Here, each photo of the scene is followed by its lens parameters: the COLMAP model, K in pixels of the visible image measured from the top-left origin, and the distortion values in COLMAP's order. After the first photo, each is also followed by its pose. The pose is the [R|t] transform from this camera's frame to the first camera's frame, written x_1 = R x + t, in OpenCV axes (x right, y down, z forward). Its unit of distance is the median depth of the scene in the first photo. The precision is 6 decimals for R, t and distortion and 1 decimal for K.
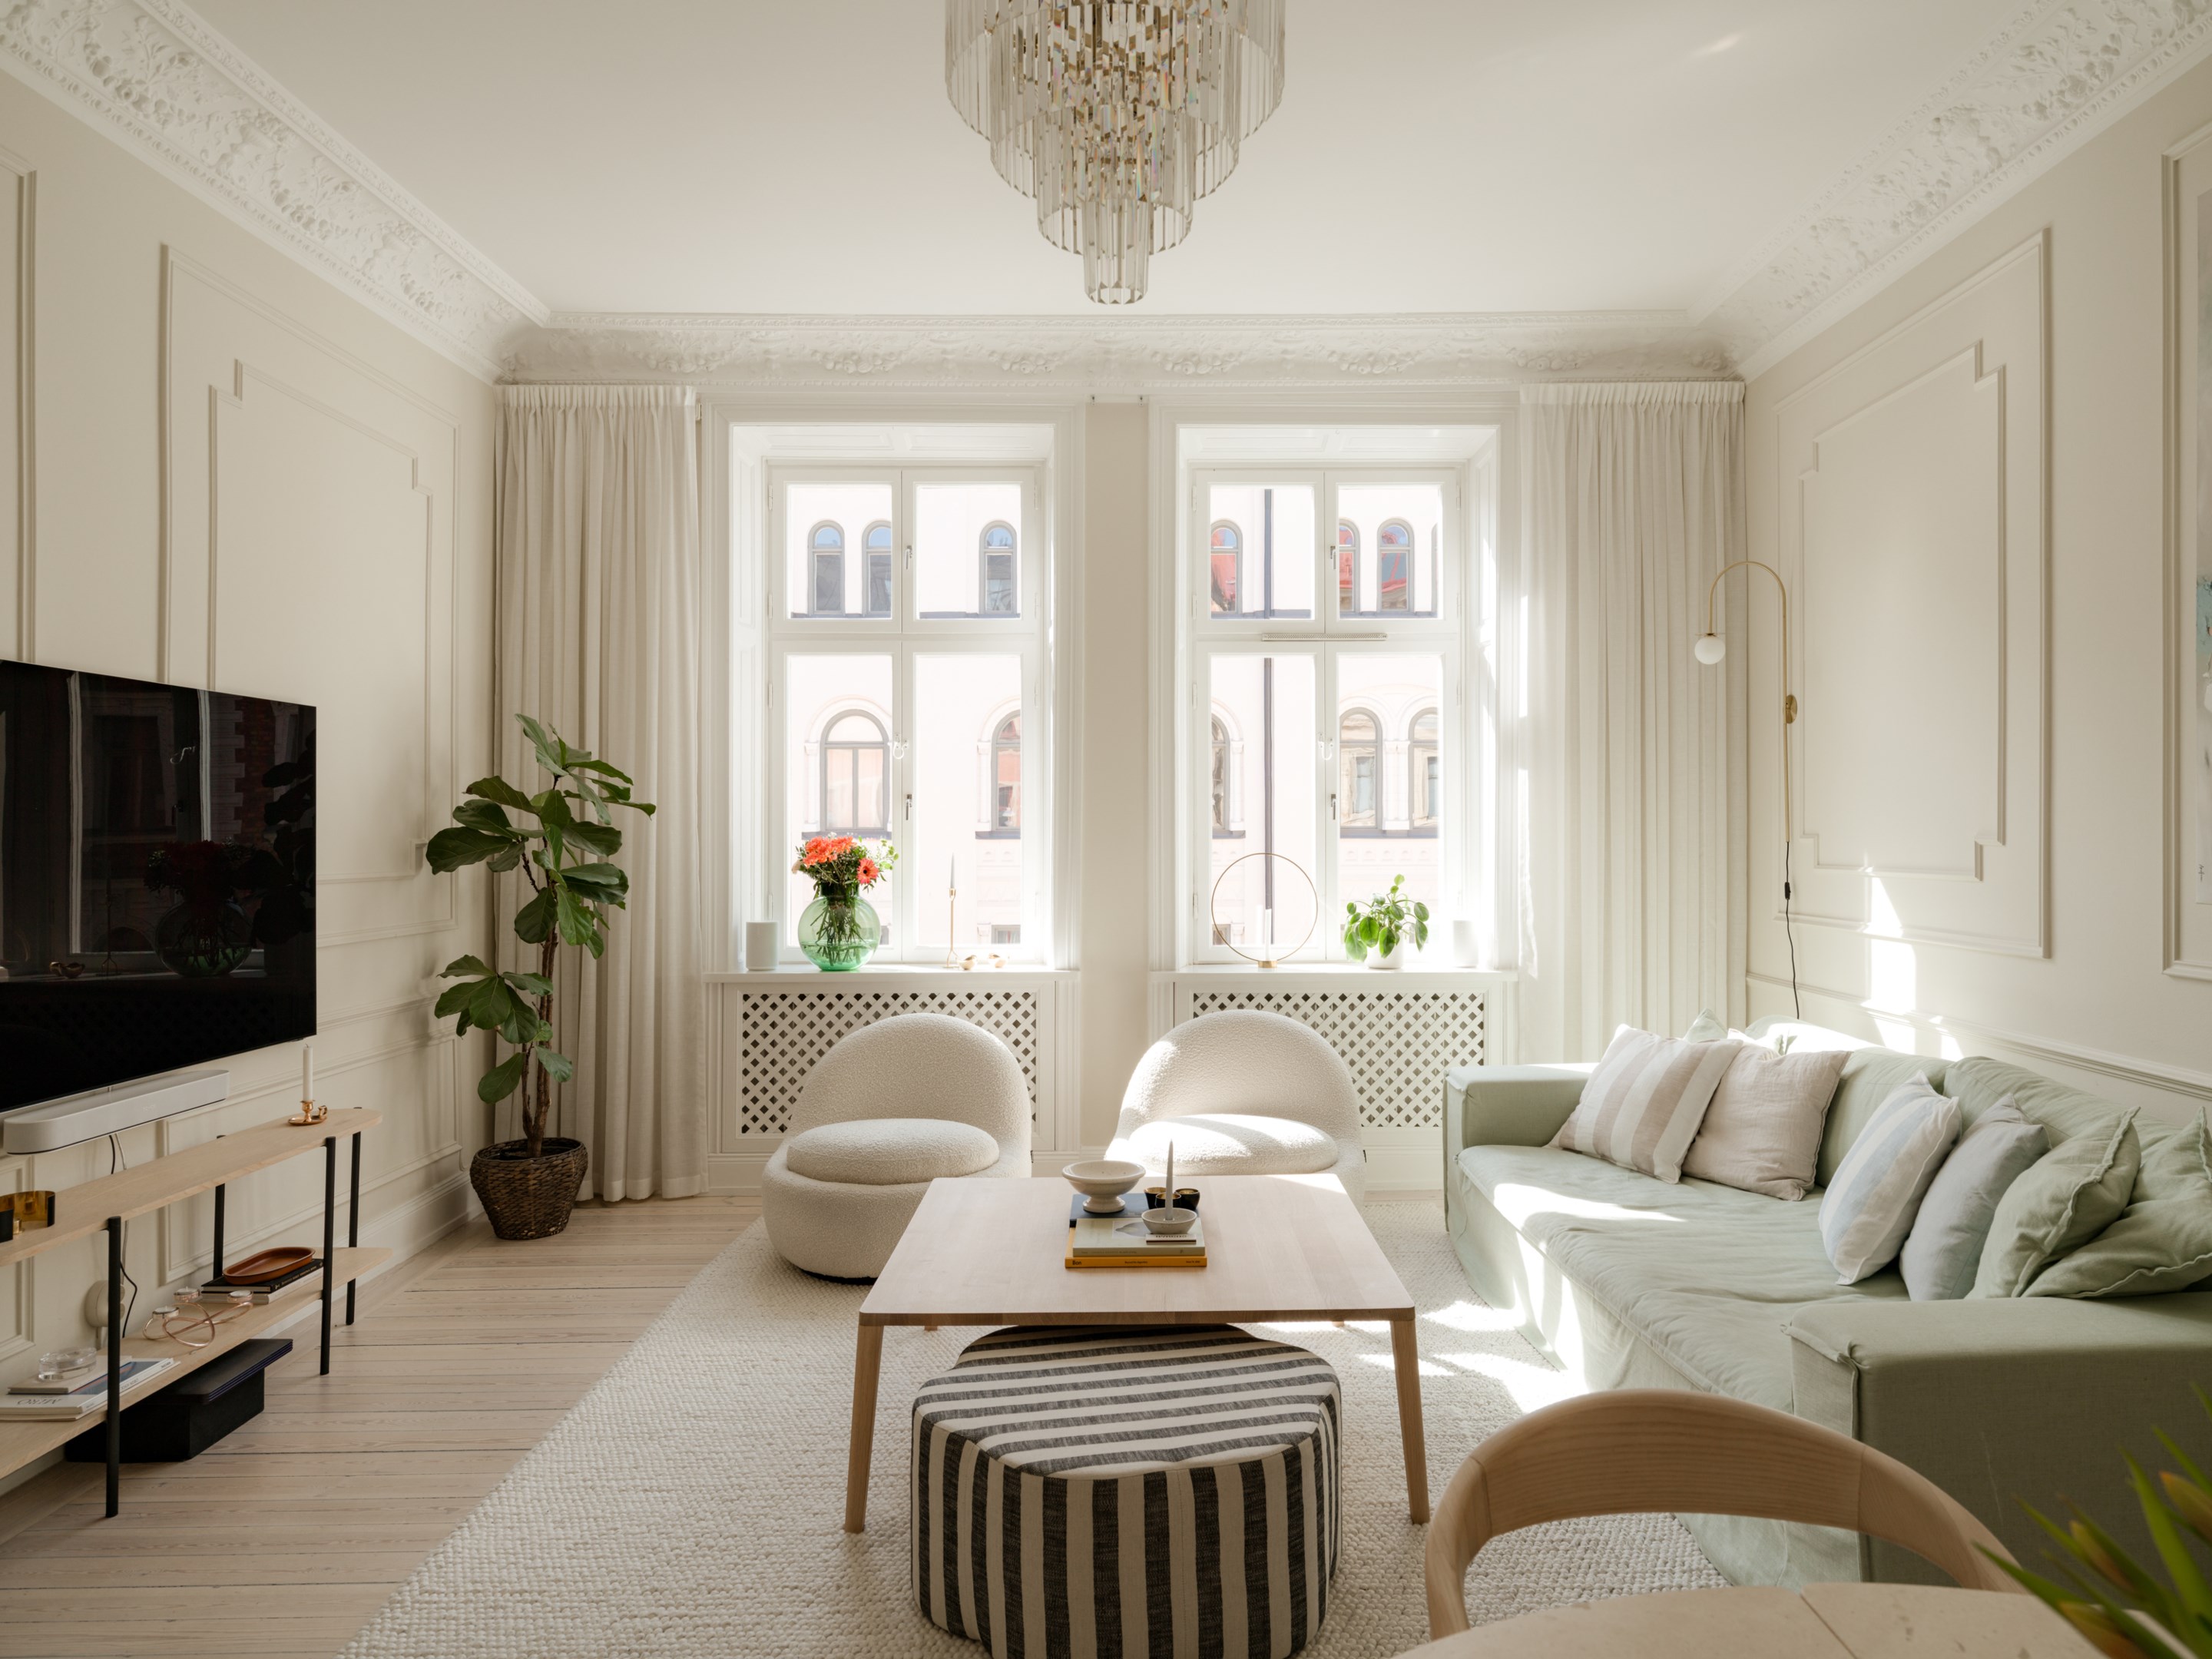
lens RADIAL K [[1431.0, 0, 1147.2], [0, 1431.0, 816.7], [0, 0, 1]] dist [0.001491, -0.000831]
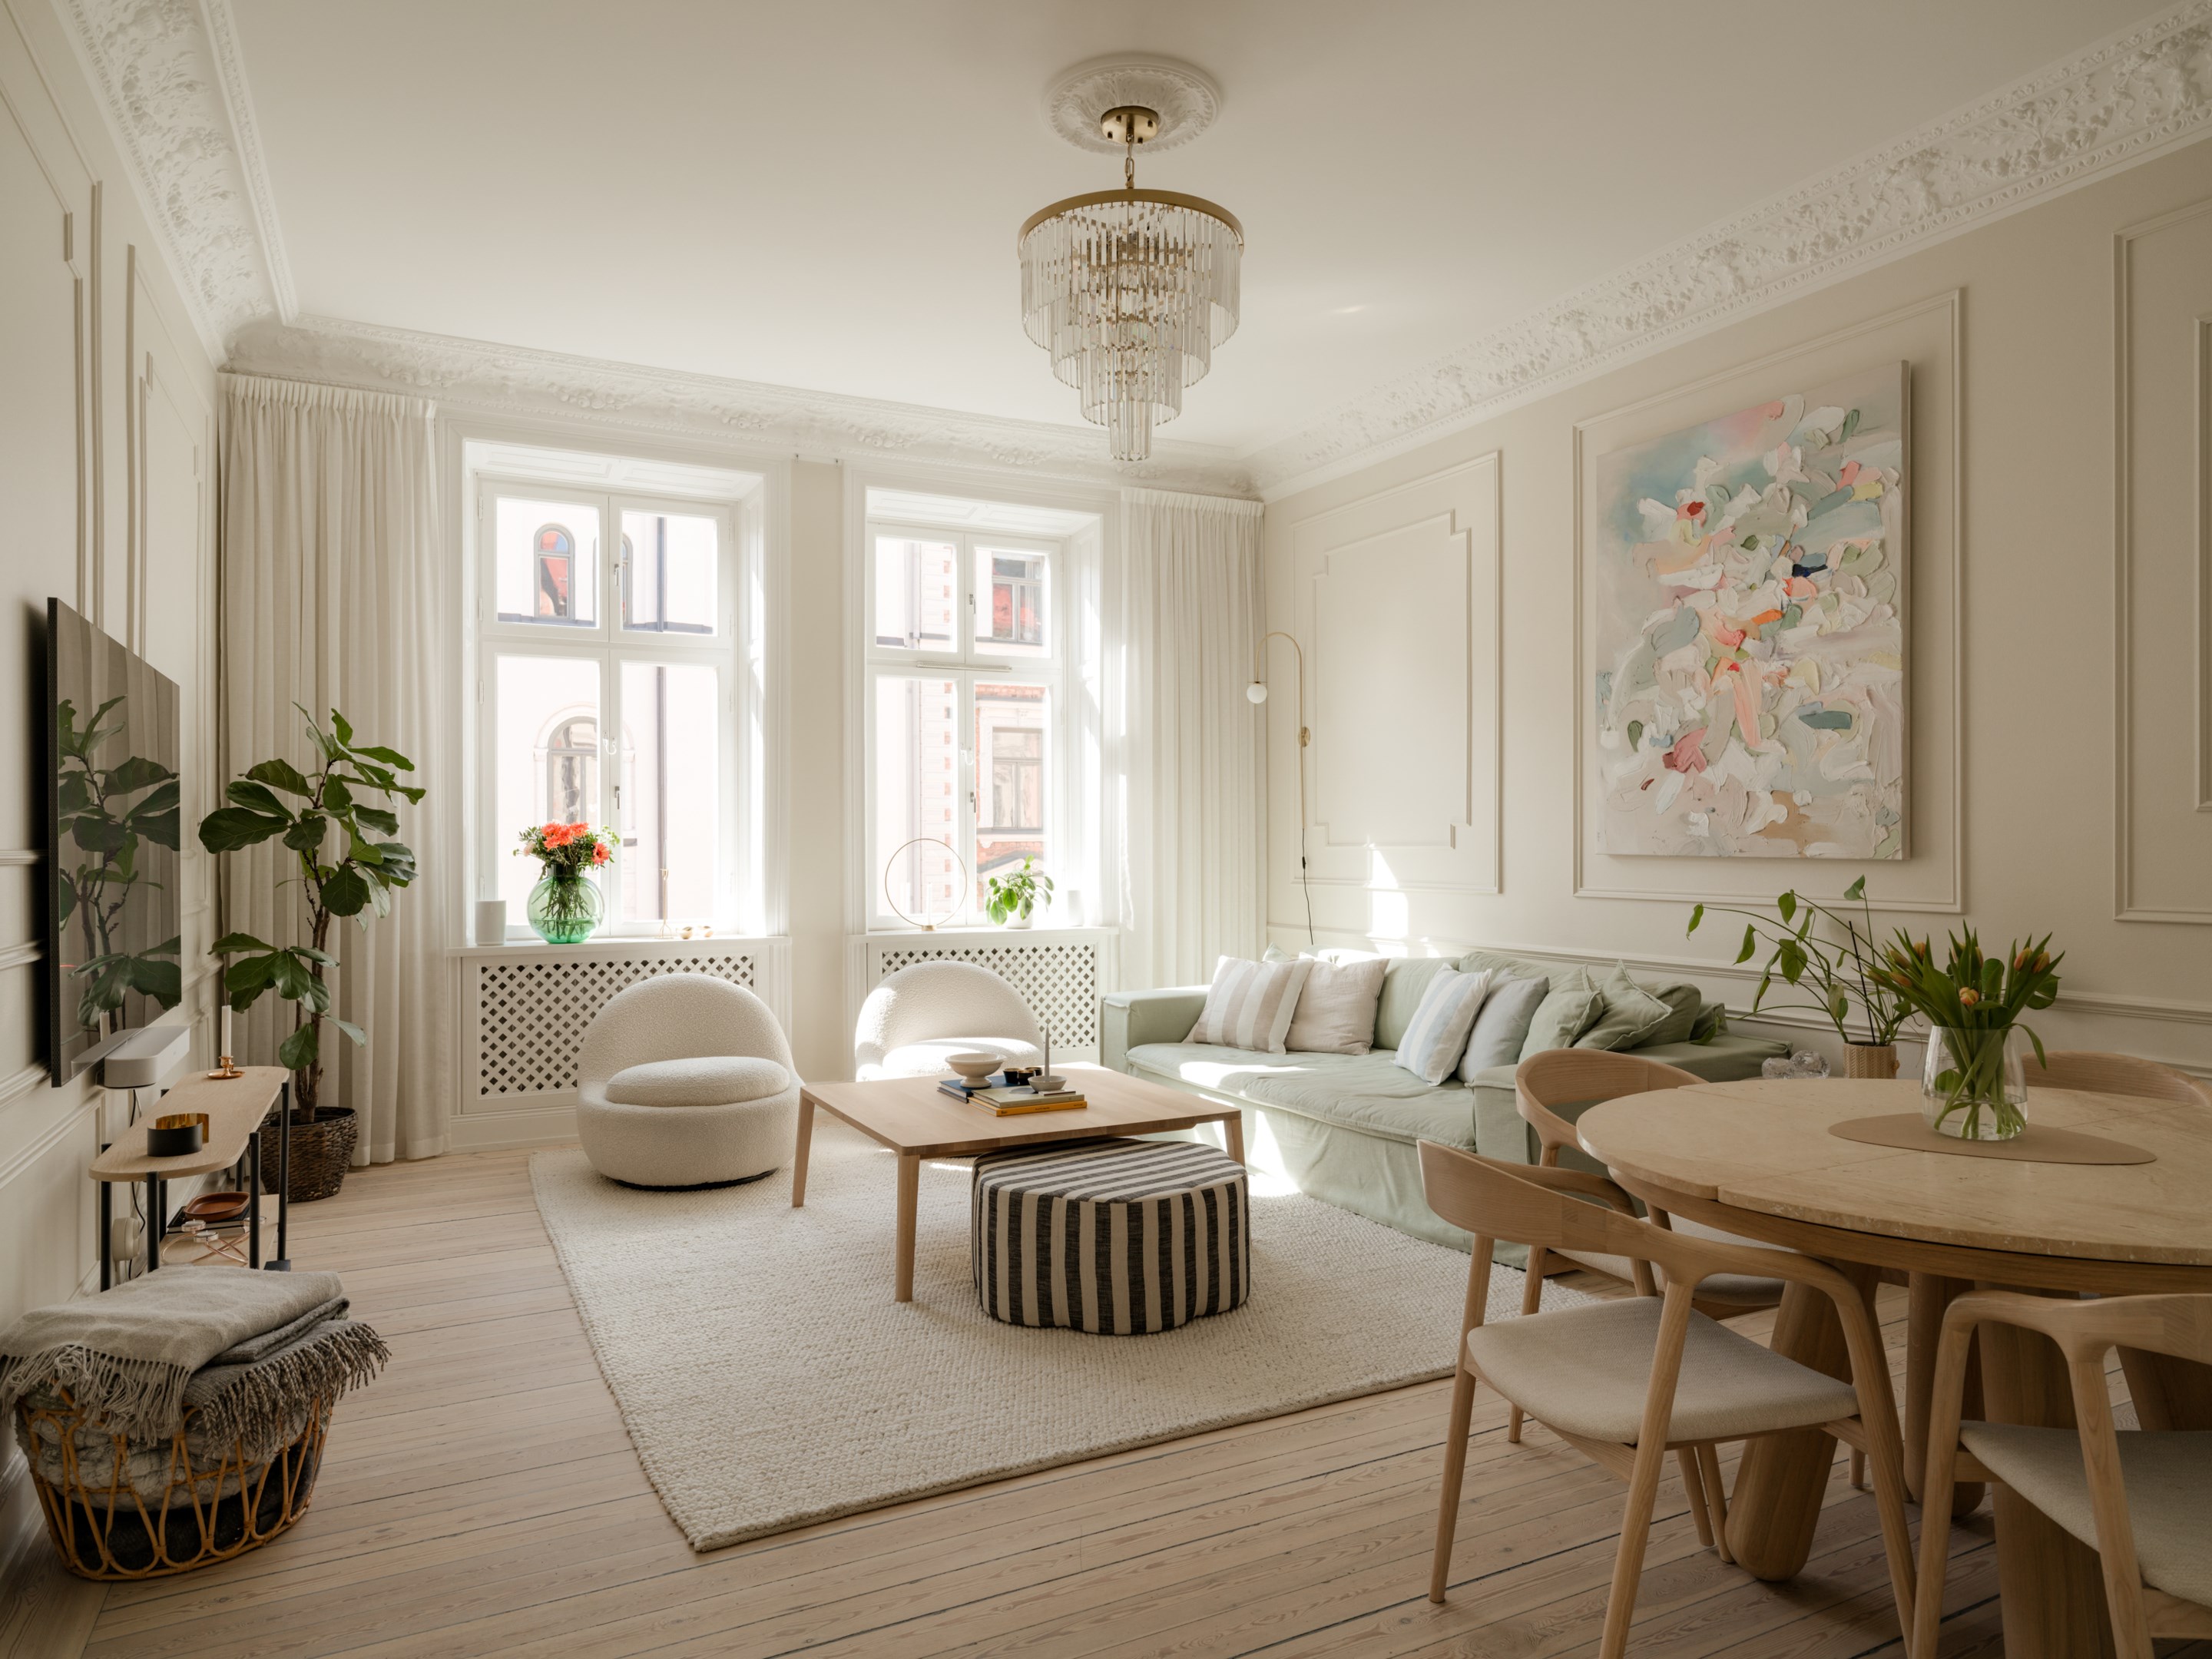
lens RADIAL K [[1403.1, 0, 1106.0], [0, 1403.1, 829.5], [0, 0, 1]] dist [0.001498, 0.000211]
pose [[0.895362, 0.004509, 0.445317, -0.342628], [-0.003616, 0.999989, -0.002856, 0.021834], [-0.445325, 0.000947, 0.895369, -0.168093]]
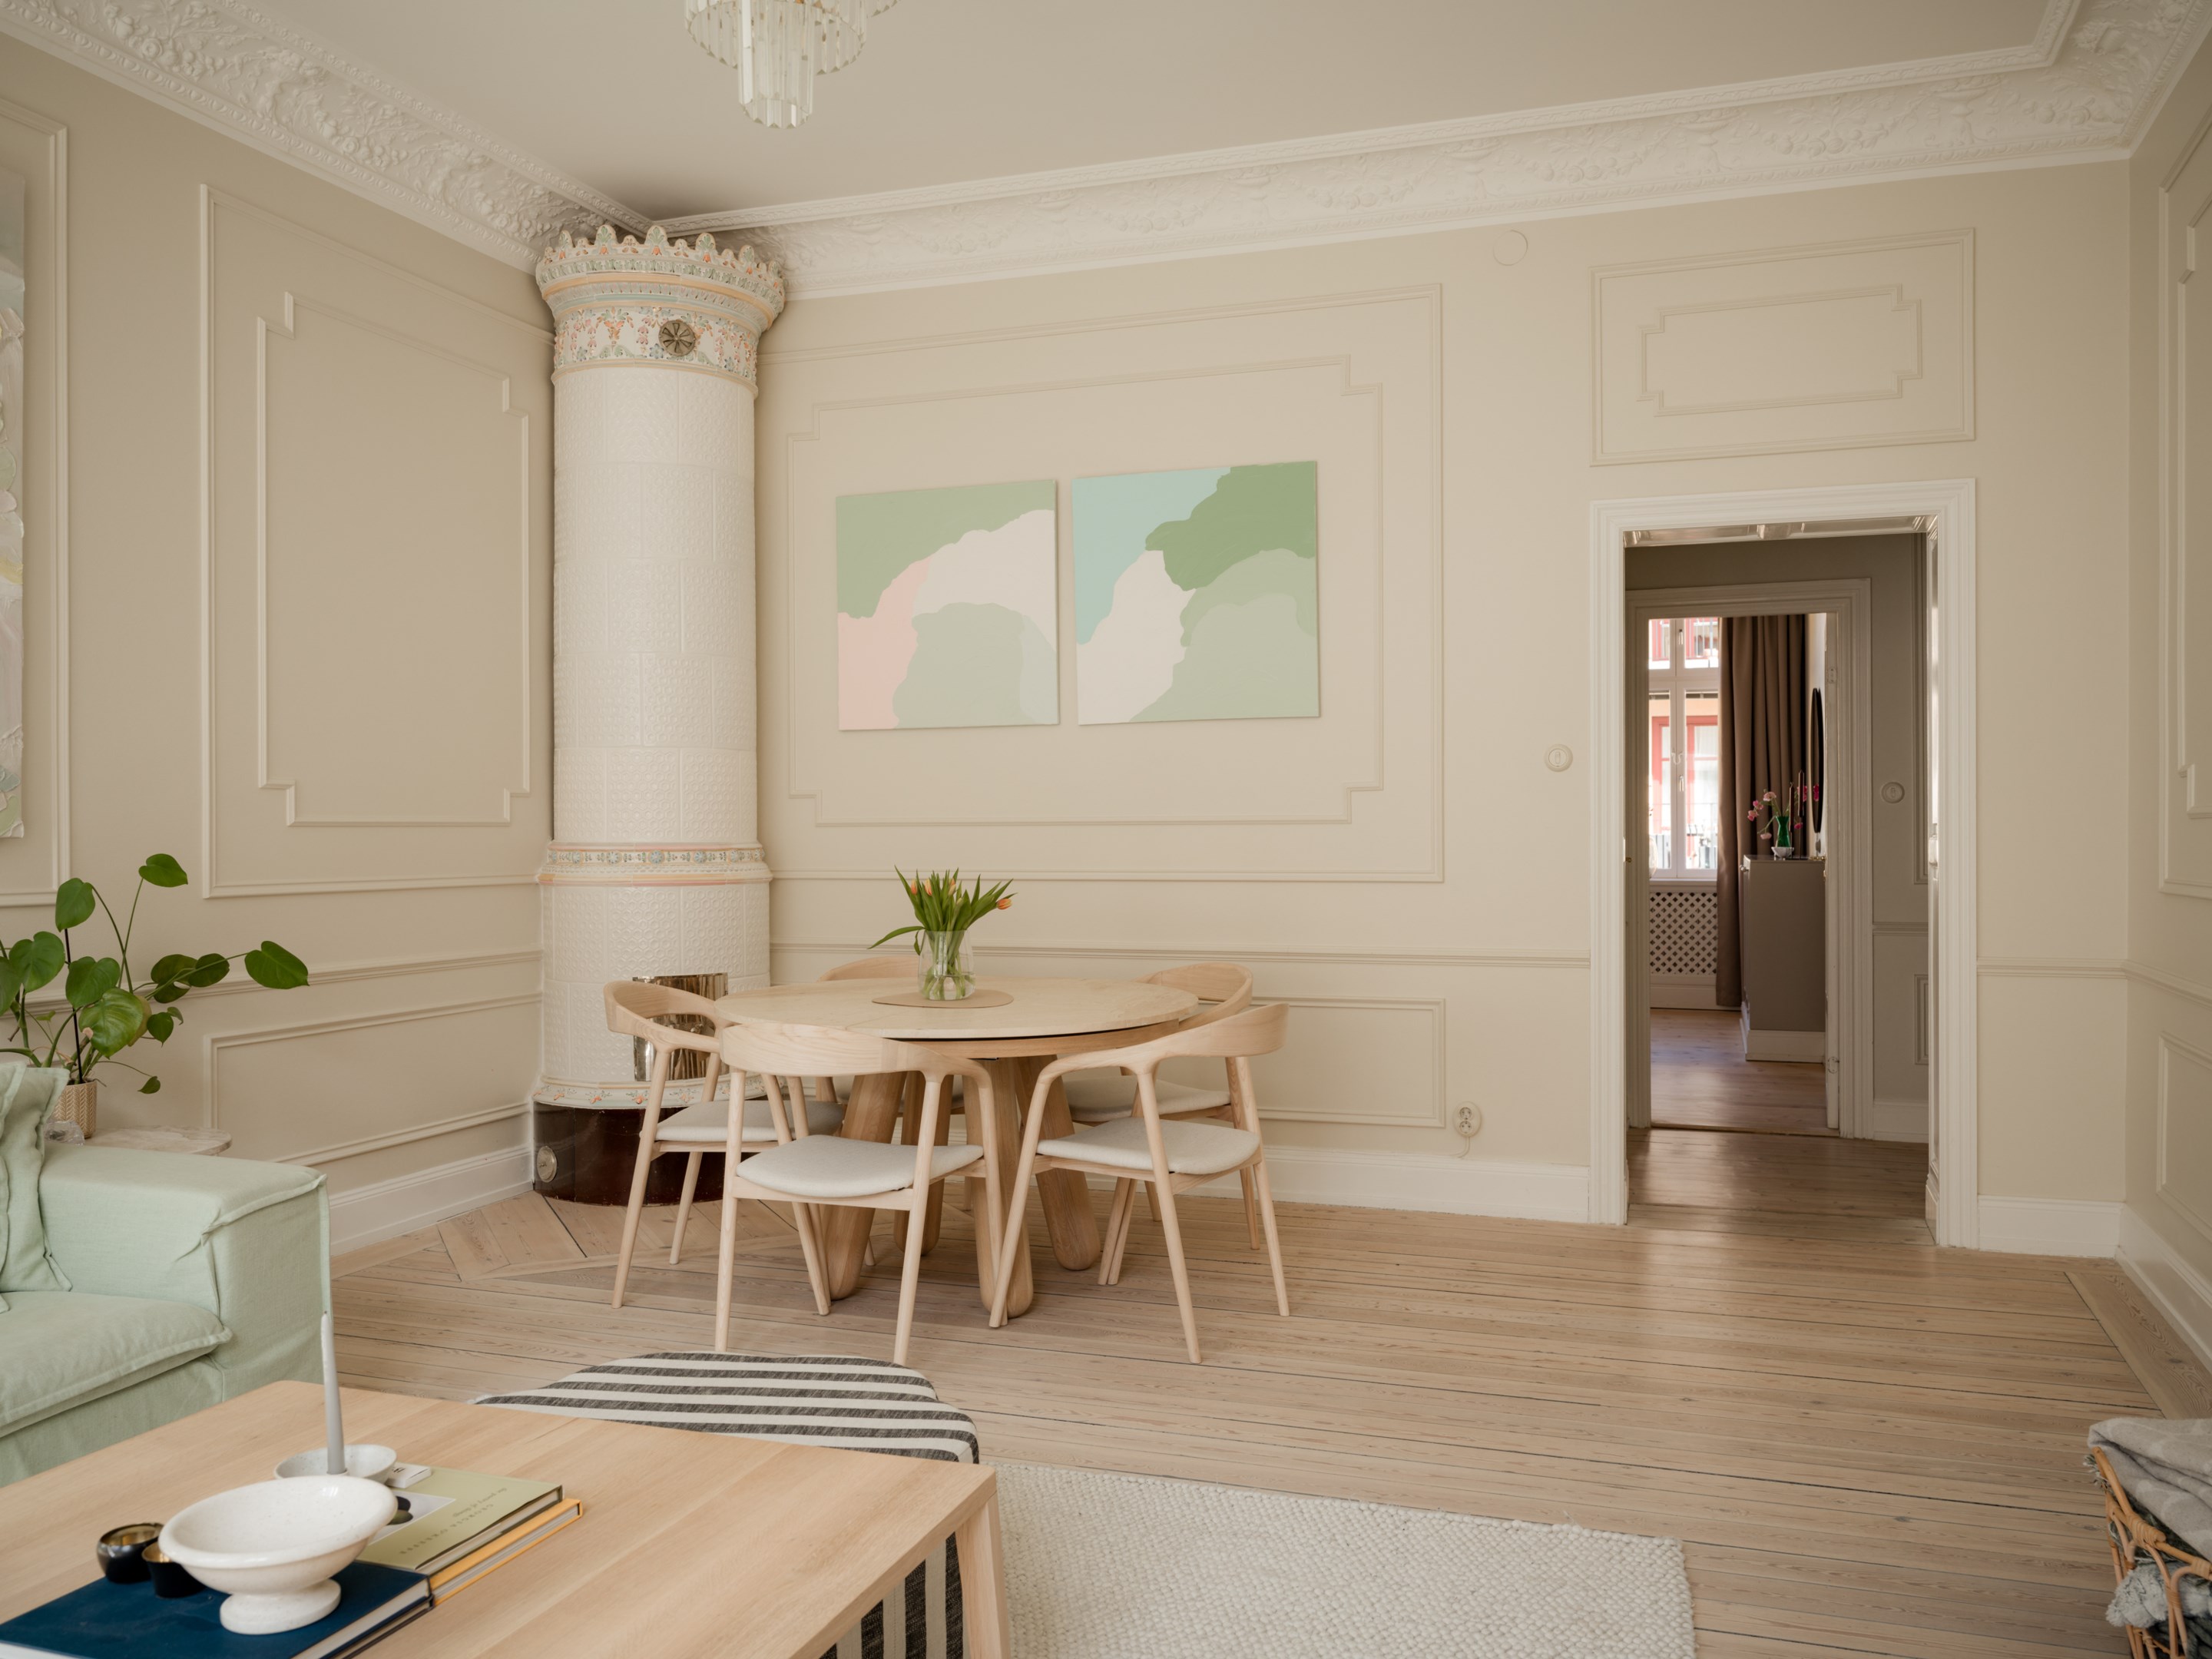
lens RADIAL K [[1769.3, 0, 1106.0], [0, 1769.3, 829.5], [0, 0, 1]] dist [0.004982, 0.005342]
pose [[-0.941724, 0.004872, 0.336352, -0.273745], [0.001290, 0.999940, -0.010871, 0.040997], [-0.336385, -0.009804, -0.941673, 0.924638]]
